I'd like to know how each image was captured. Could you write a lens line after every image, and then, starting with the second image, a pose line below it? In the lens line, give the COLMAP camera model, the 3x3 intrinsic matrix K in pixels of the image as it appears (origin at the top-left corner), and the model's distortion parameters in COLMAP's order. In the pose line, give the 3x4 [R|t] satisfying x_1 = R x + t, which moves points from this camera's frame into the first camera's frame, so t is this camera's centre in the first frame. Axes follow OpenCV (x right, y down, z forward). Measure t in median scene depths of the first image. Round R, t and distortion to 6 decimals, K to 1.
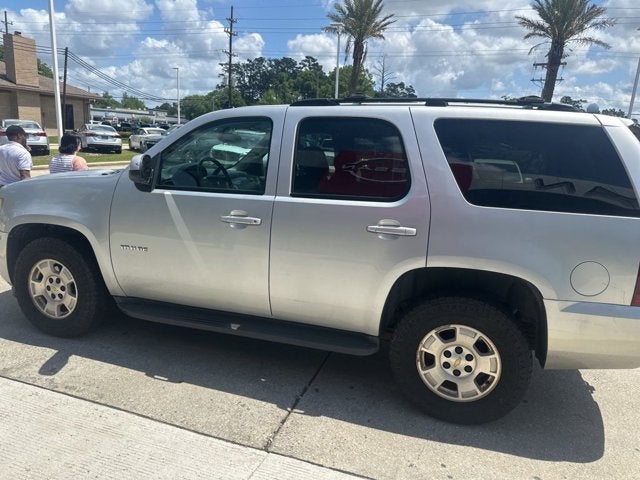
lens RADIAL K [[454.7, 0, 321.2], [0, 454.7, 239.3], [0, 0, 1]] dist [0.022992, -0.027438]
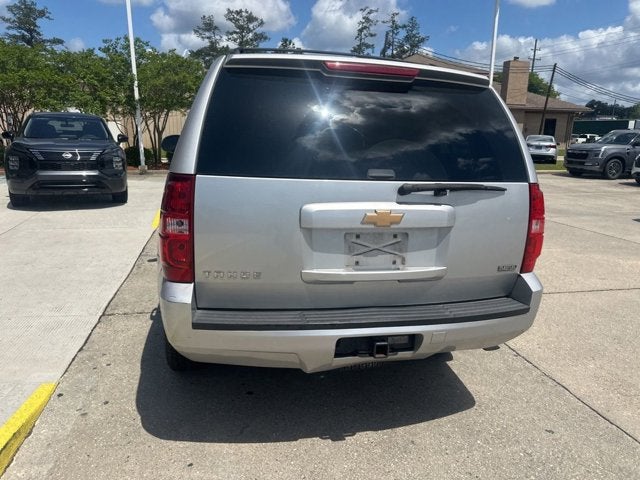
lens RADIAL K [[454.7, 0, 321.1], [0, 454.7, 243.1], [0, 0, 1]] dist [0.022992, -0.027438]
pose [[0.509406, 0.153534, -0.846719, 1.056905], [-0.176699, 0.981650, 0.071694, -0.016766], [0.842190, 0.113093, 0.527187, 0.531570]]
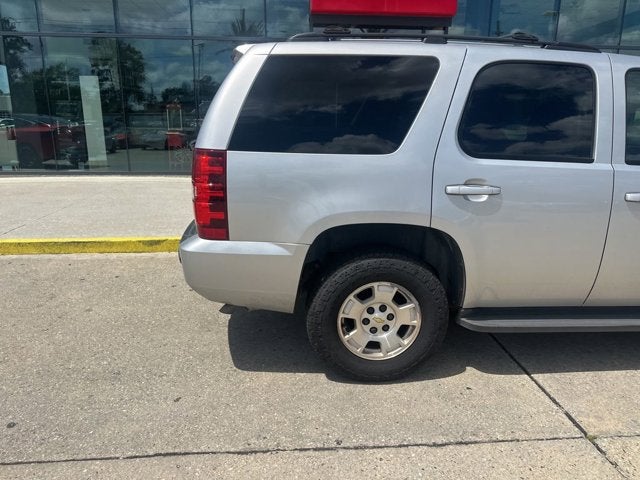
lens RADIAL K [[454.7, 0, 327.3], [0, 454.7, 228.0], [0, 0, 1]] dist [0.022992, -0.027438]
pose [[-0.919402, 0.023372, -0.392624, 0.744951], [-0.147082, 0.905380, 0.398314, -0.292513], [0.364783, 0.423959, -0.828970, 1.776201]]
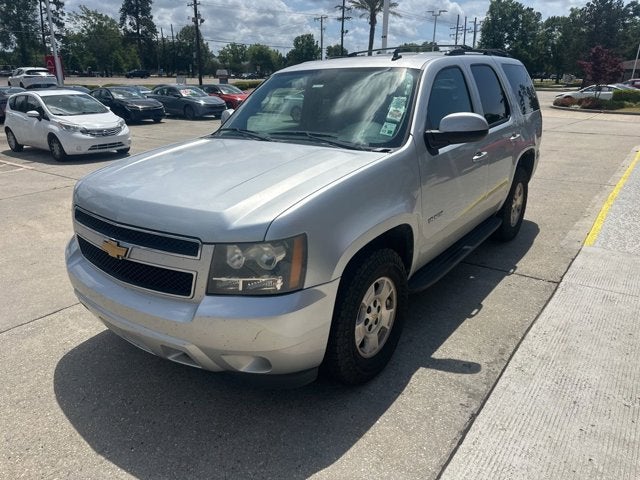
lens RADIAL K [[454.7, 0, 320.3], [0, 454.7, 243.0], [0, 0, 1]] dist [0.022992, -0.027438]
pose [[0.326949, -0.376741, 0.866701, -1.206787], [0.220529, 0.922199, 0.317673, -0.257334], [-0.918951, 0.087270, 0.384595, 0.782809]]
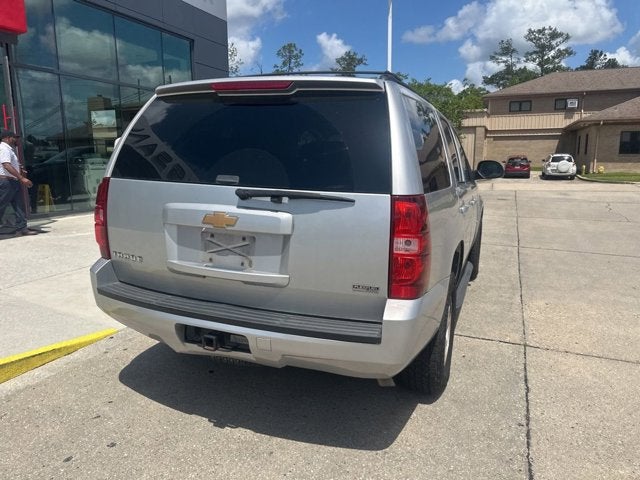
lens RADIAL K [[454.7, 0, 320.7], [0, 454.7, 233.9], [0, 0, 1]] dist [0.022992, -0.027438]
pose [[-0.078843, 0.110663, -0.990726, 1.212075], [-0.220272, 0.967321, 0.125578, -0.108148], [0.972247, 0.228130, -0.051891, 1.054358]]
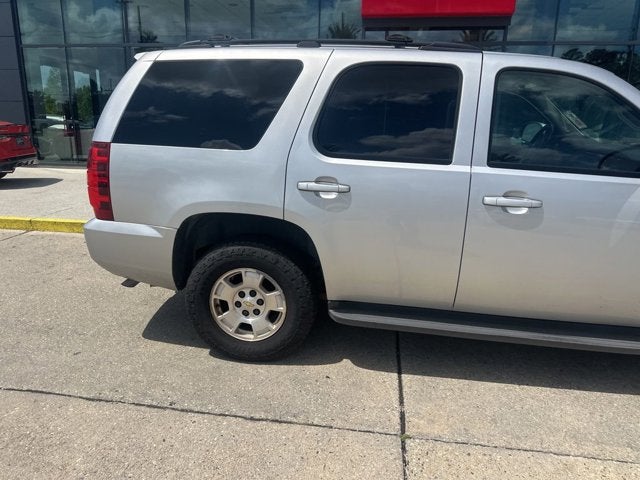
lens RADIAL K [[454.7, 0, 326.0], [0, 454.7, 229.6], [0, 0, 1]] dist [0.022992, -0.027438]
pose [[-0.982351, -0.037154, -0.183320, 0.405736], [-0.112832, 0.899385, 0.422346, -0.345007], [0.149184, 0.435576, -0.887704, 1.928509]]
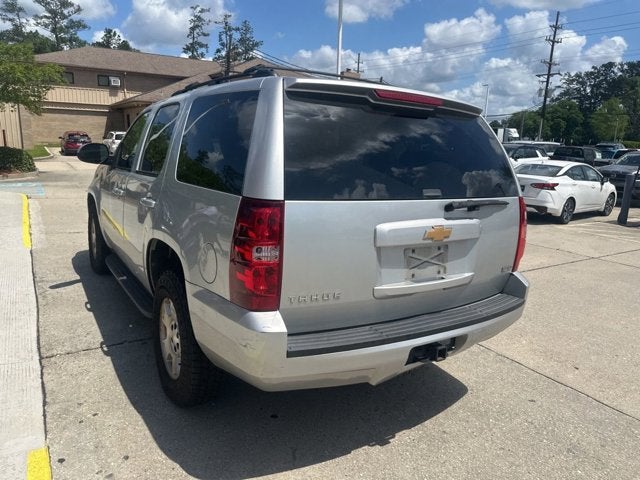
lens RADIAL K [[454.7, 0, 321.2], [0, 454.7, 235.7], [0, 0, 1]] dist [0.022992, -0.027438]
pose [[0.773591, 0.102975, -0.625262, 0.882249], [-0.131269, 0.991346, 0.000857, 0.003058], [0.619940, 0.081415, 0.780414, 0.303736]]
